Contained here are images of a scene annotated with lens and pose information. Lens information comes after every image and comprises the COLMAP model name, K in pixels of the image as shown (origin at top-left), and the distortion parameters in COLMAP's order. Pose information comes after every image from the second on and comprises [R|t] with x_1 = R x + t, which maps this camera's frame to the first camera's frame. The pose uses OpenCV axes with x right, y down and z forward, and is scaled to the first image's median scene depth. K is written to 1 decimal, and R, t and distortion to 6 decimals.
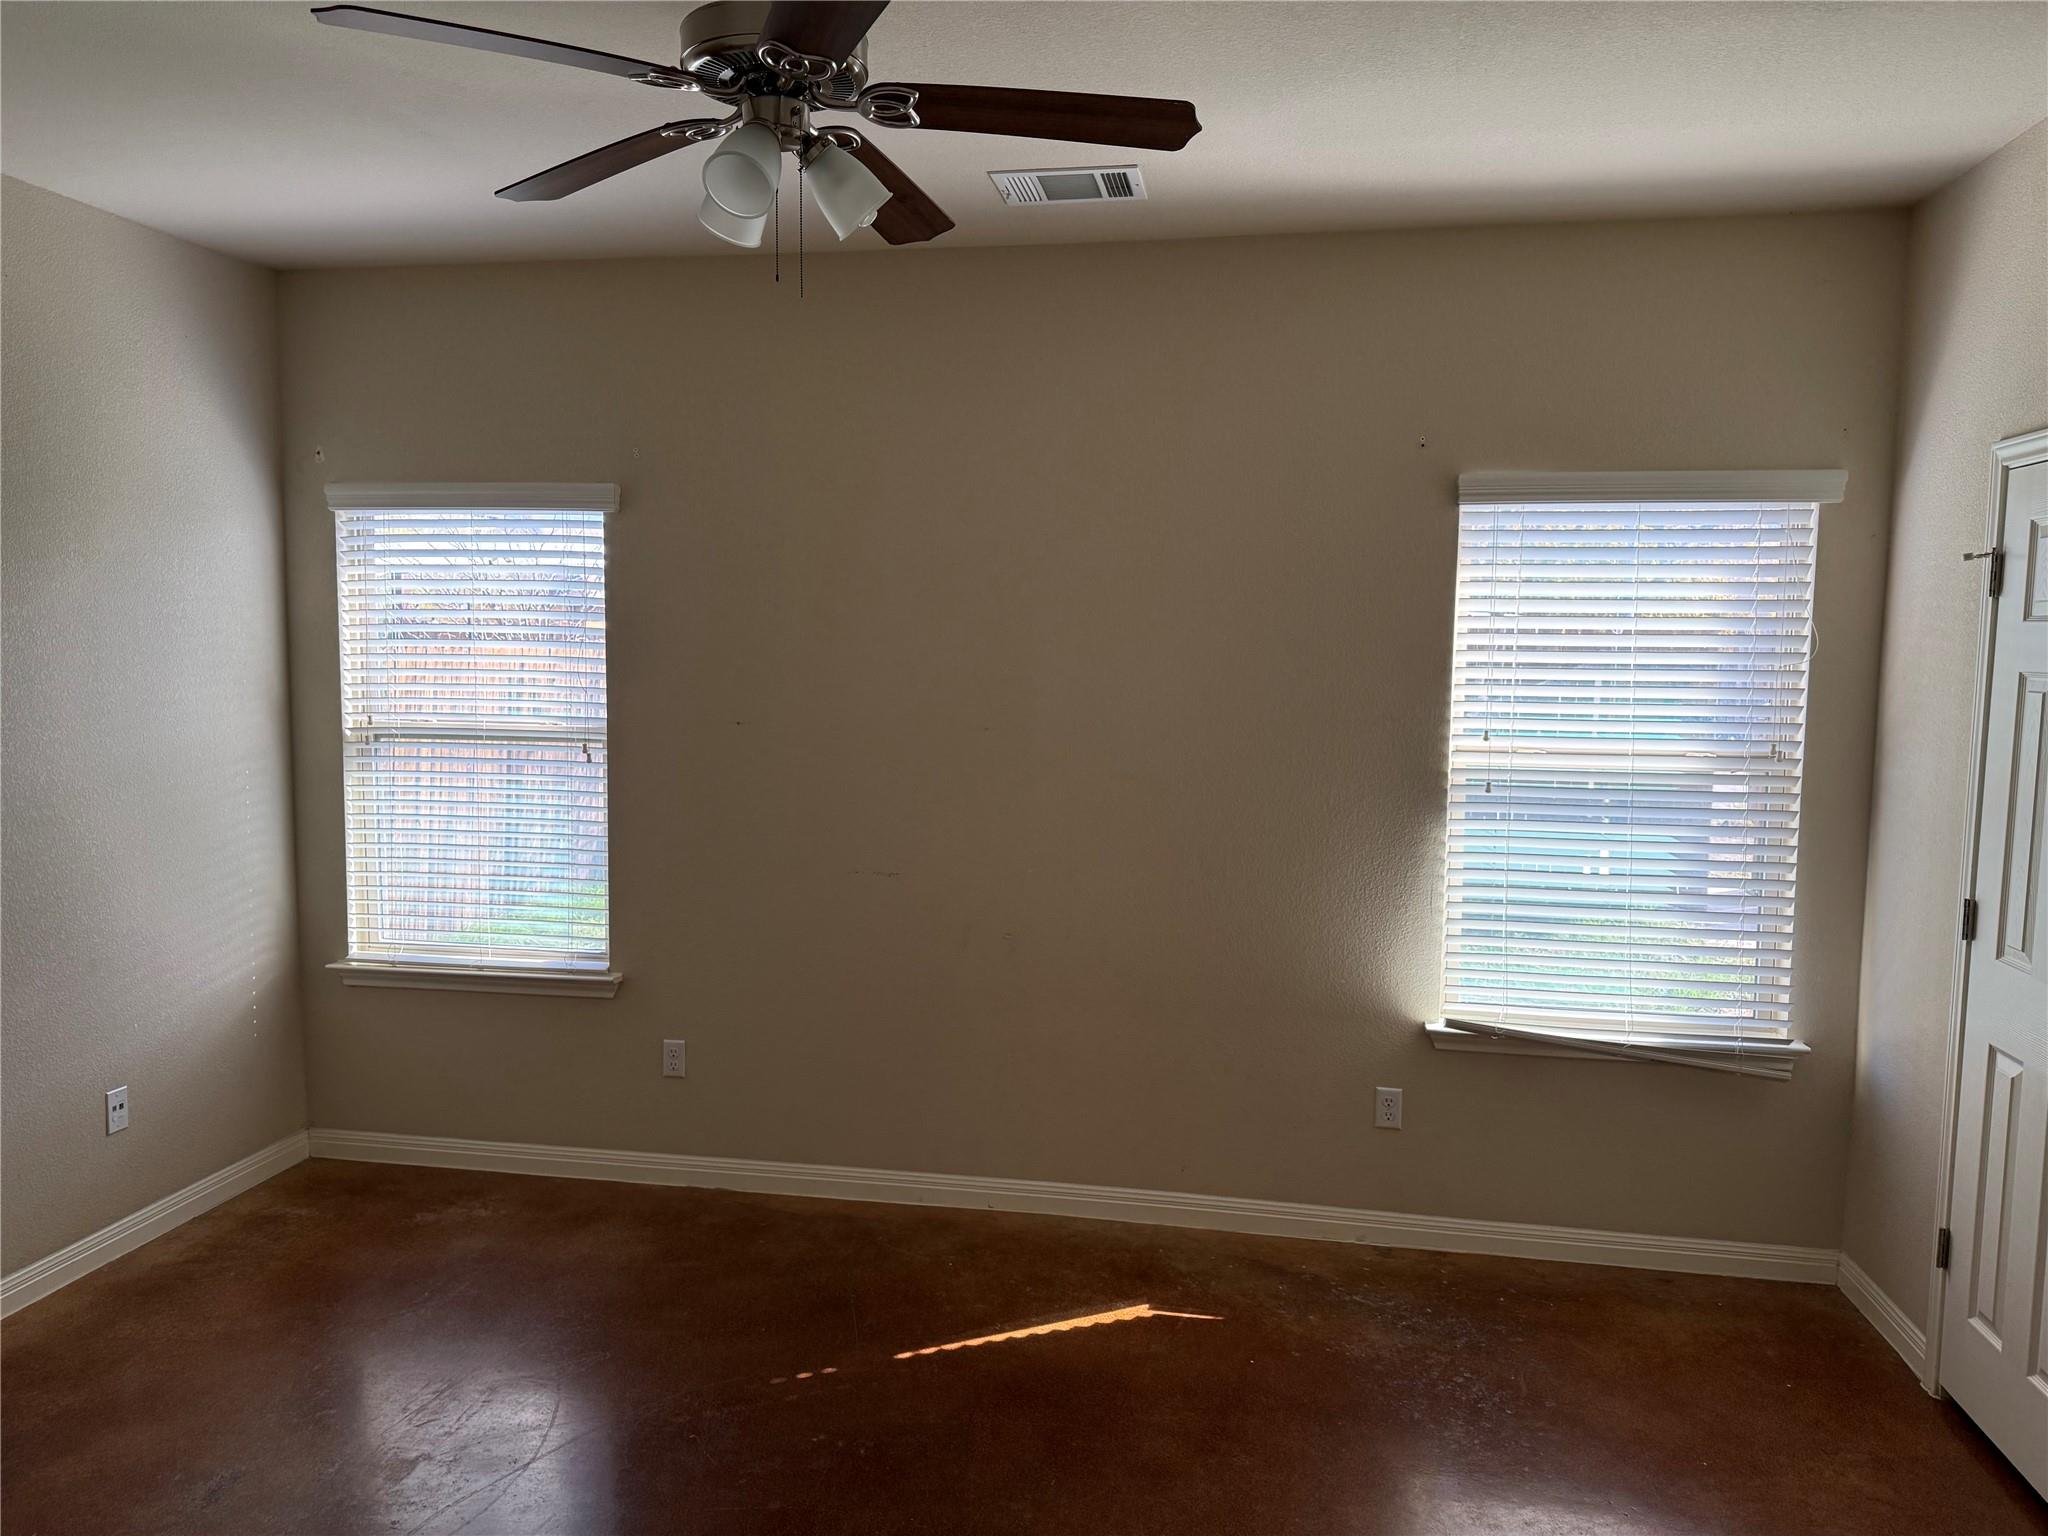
lens RADIAL K [[1421.8, 0, 1025.4], [0, 1421.8, 764.2], [0, 0, 1]] dist [-0.004816, -0.001890]
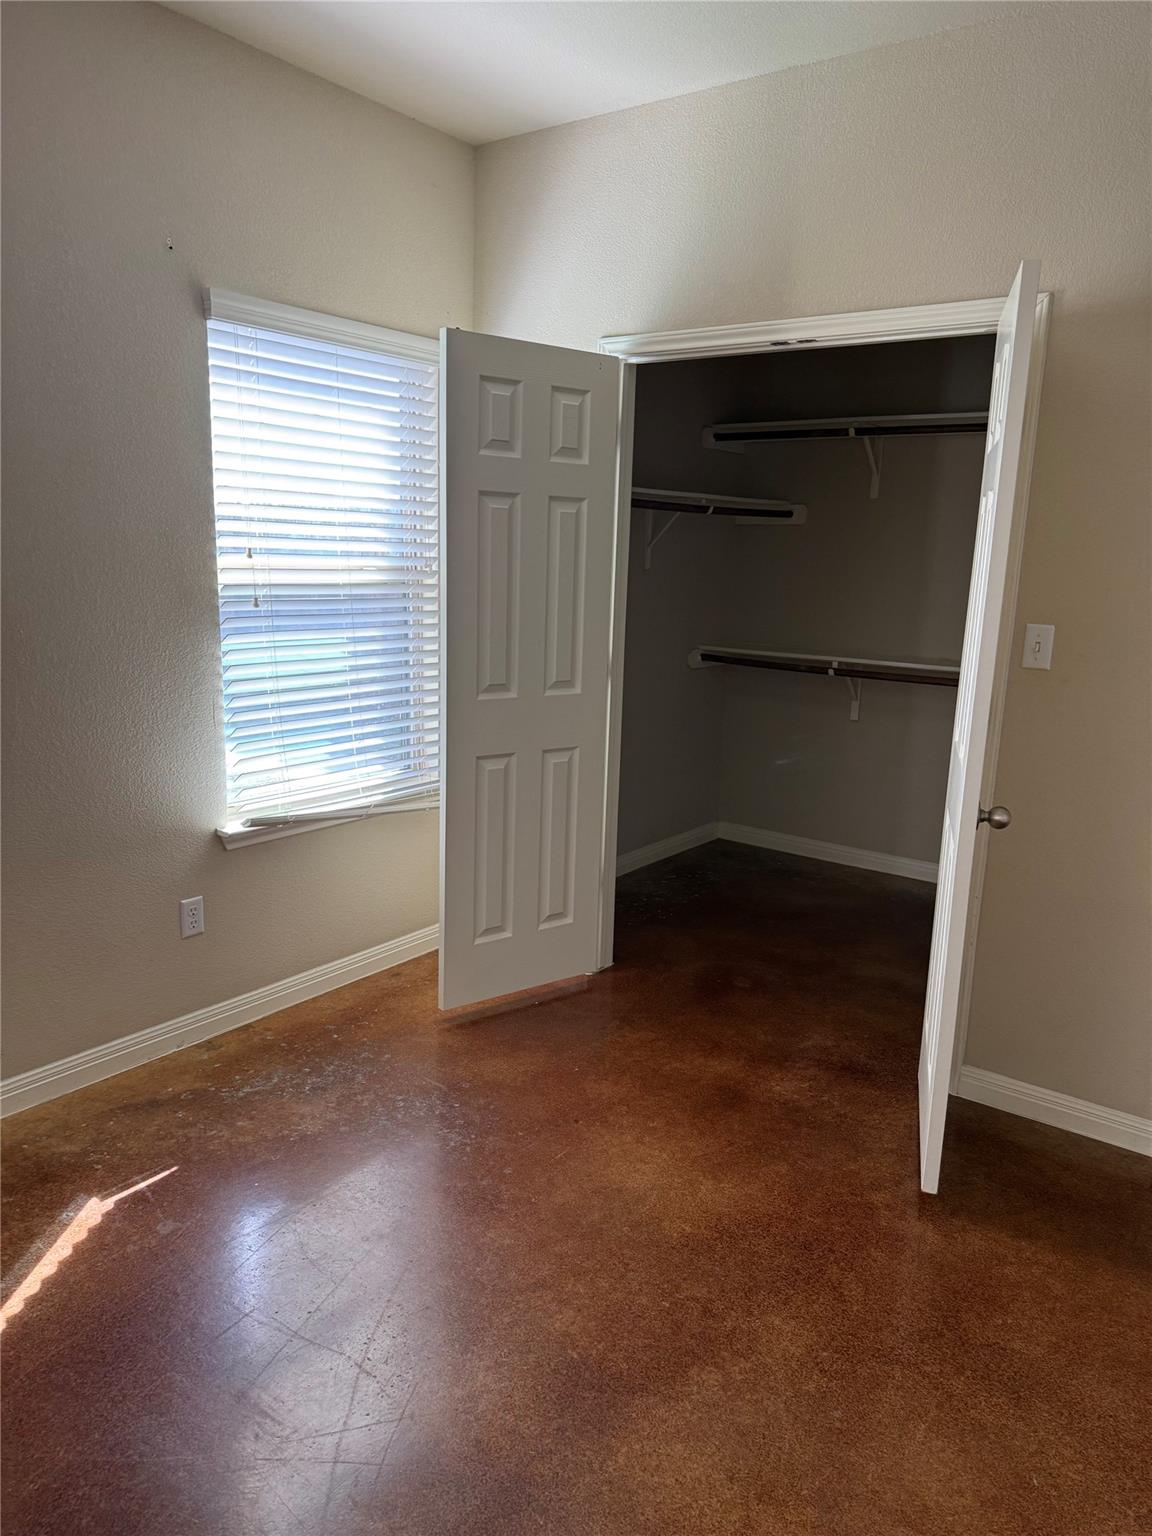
lens RADIAL K [[1066.4, 0, 578.6], [0, 1066.4, 777.4], [0, 0, 1]] dist [-0.004816, -0.001890]
pose [[0.435156, -0.187623, 0.880589, -0.306119], [0.048786, 0.981523, 0.185020, 0.009092], [-0.899032, -0.037552, 0.436269, 0.417518]]
